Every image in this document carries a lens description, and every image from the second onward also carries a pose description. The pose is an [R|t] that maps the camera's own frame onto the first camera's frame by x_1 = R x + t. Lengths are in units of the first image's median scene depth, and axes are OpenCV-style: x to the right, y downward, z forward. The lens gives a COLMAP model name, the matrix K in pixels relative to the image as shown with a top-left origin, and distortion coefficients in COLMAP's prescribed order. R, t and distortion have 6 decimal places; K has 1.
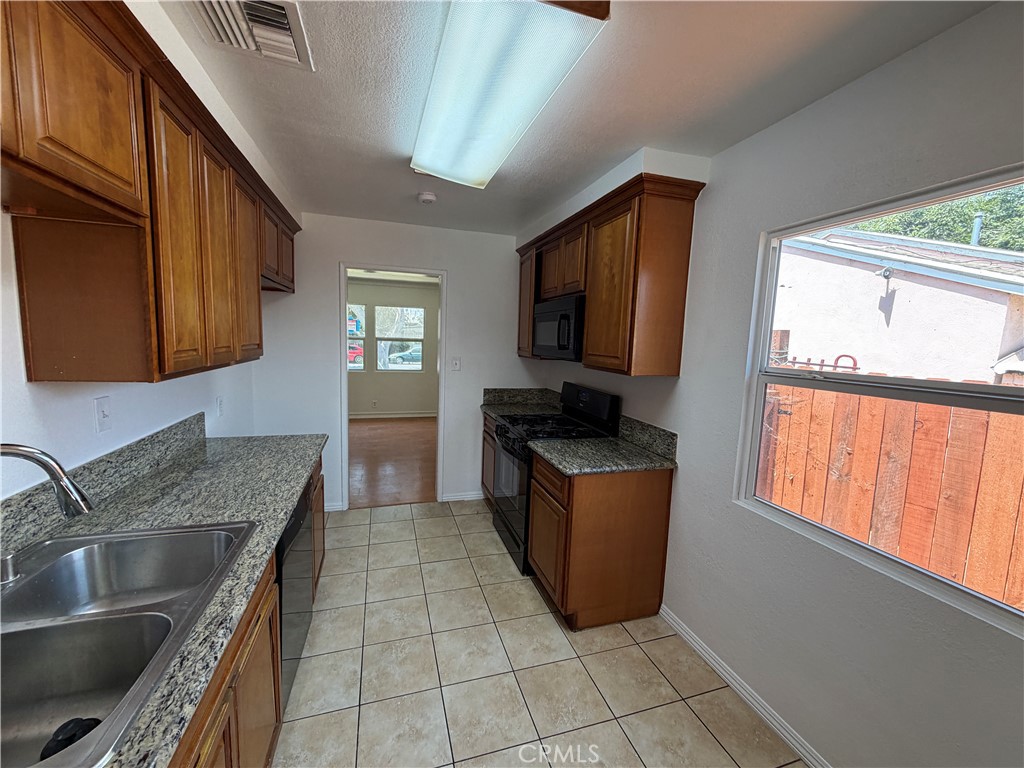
lens RADIAL K [[408.1, 0, 509.7], [0, 408.1, 385.1], [0, 0, 1]] dist [0.000110, -0.000046]
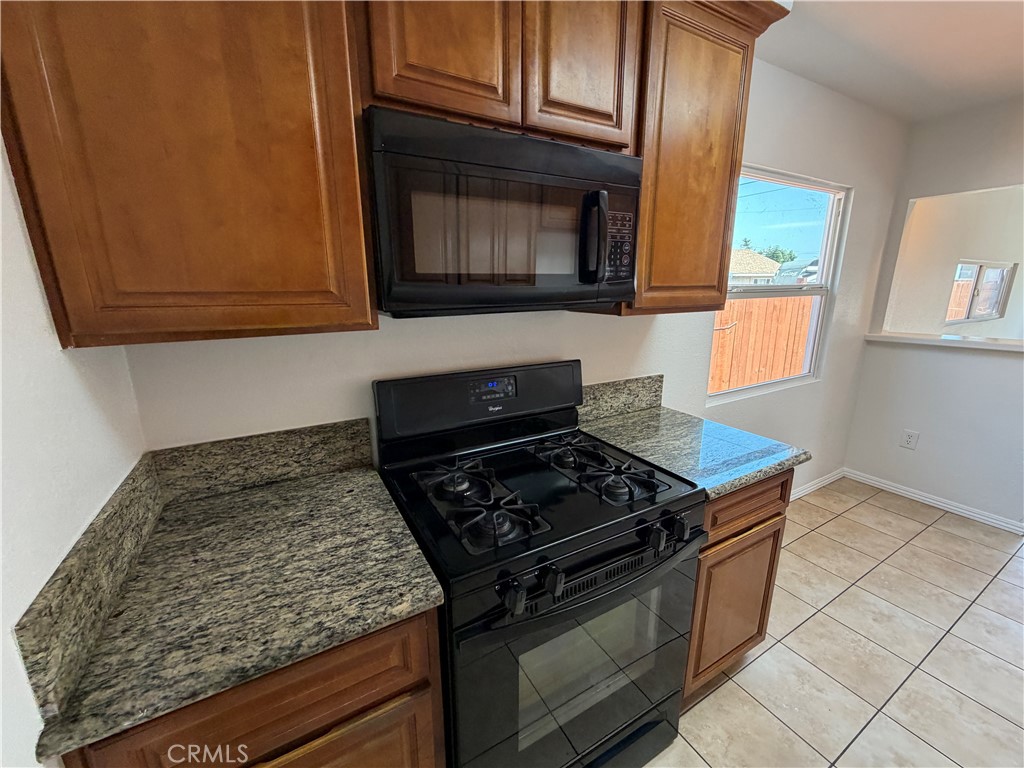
lens RADIAL K [[408.1, 0, 509.7], [0, 408.1, 385.1], [0, 0, 1]] dist [0.000110, -0.000046]
pose [[-0.212684, -0.263201, 0.941005, -0.396511], [0.114005, 0.949777, 0.291422, -0.170758], [-0.970448, 0.169260, -0.171996, 1.685576]]
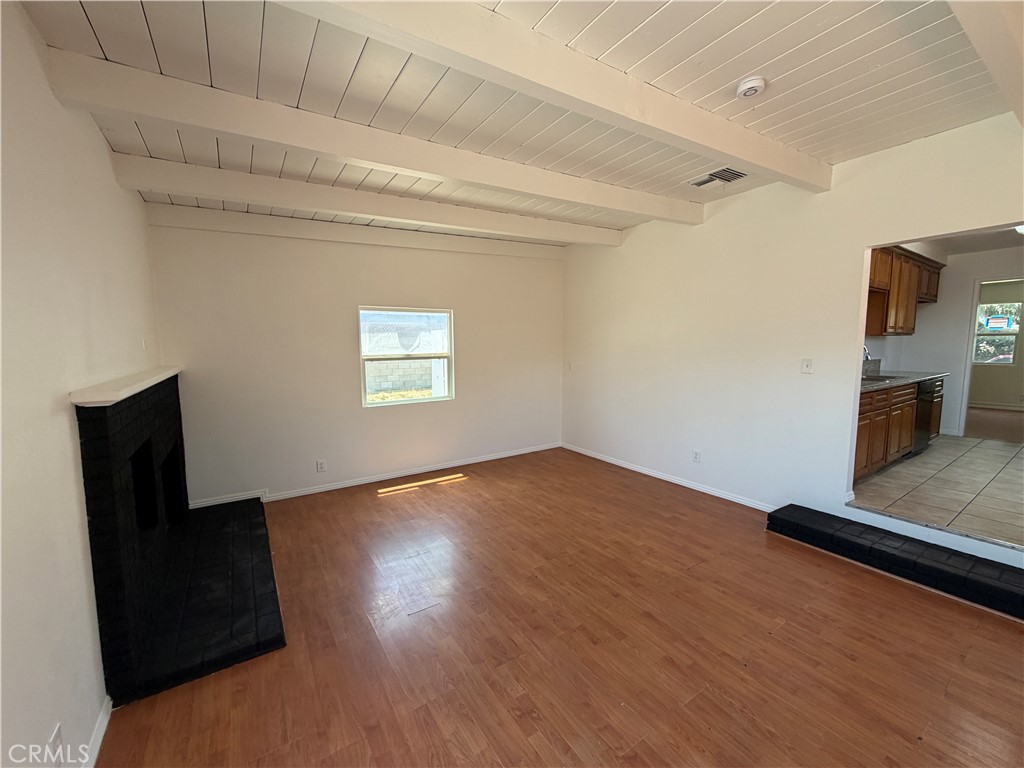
lens RADIAL K [[408.1, 0, 509.7], [0, 408.1, 385.1], [0, 0, 1]] dist [0.000110, -0.000046]
pose [[0.283563, 0.056065, -0.957313, 1.093919], [-0.096731, 0.994870, 0.029613, 0.425536], [0.954063, 0.084205, 0.287531, -2.057237]]
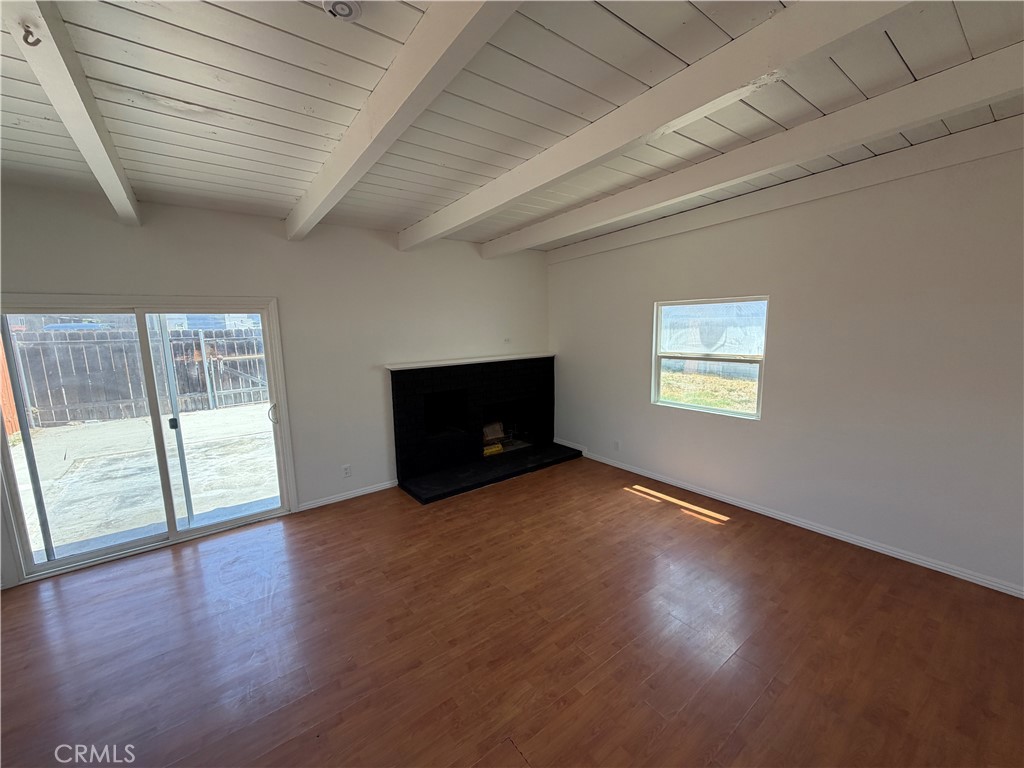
lens RADIAL K [[408.1, 0, 509.7], [0, 408.1, 385.1], [0, 0, 1]] dist [0.000110, -0.000046]
pose [[-0.937345, 0.032362, -0.346897, 0.212689], [-0.057373, 0.967746, 0.245308, 0.068523], [0.343647, 0.249841, -0.905255, -0.352247]]
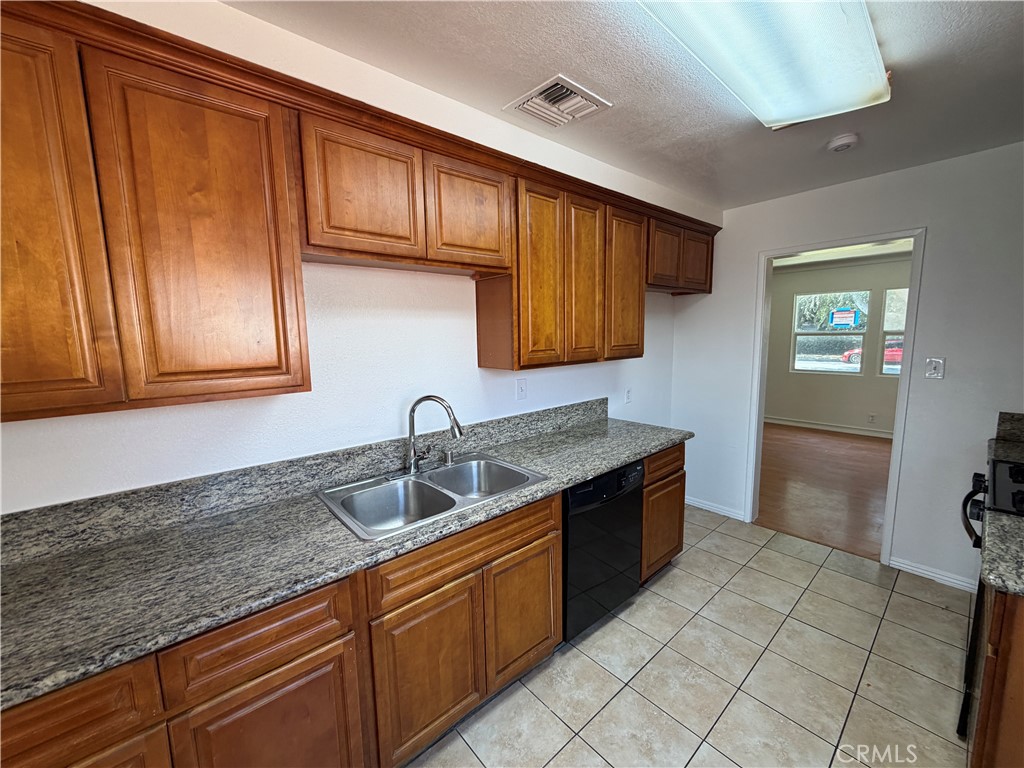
lens RADIAL K [[408.1, 0, 509.7], [0, 408.1, 385.1], [0, 0, 1]] dist [0.000110, -0.000046]
pose [[0.395601, 0.073115, -0.915508, 0.378478], [-0.070265, 0.996314, 0.049206, -0.018114], [0.915731, 0.044862, 0.399280, 0.234113]]
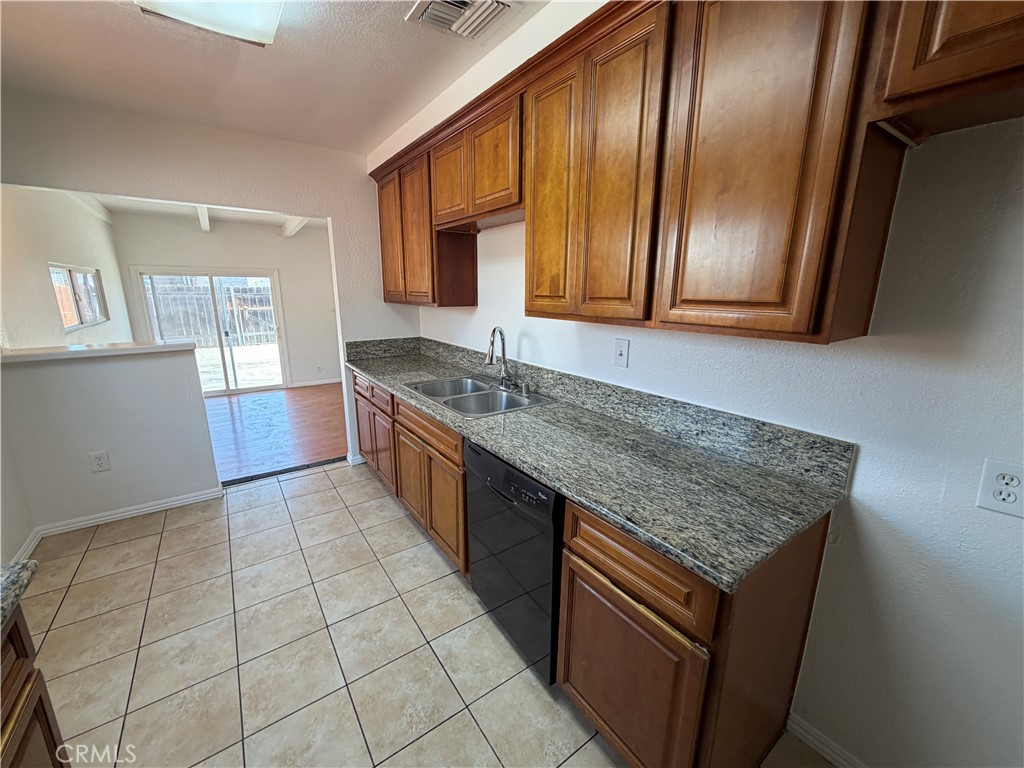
lens RADIAL K [[408.1, 0, 509.7], [0, 408.1, 385.1], [0, 0, 1]] dist [0.000110, -0.000046]
pose [[-0.950650, 0.028651, -0.308940, -0.233526], [-0.077655, 0.942063, 0.326322, -0.163486], [0.300390, 0.334209, -0.893348, 1.570275]]
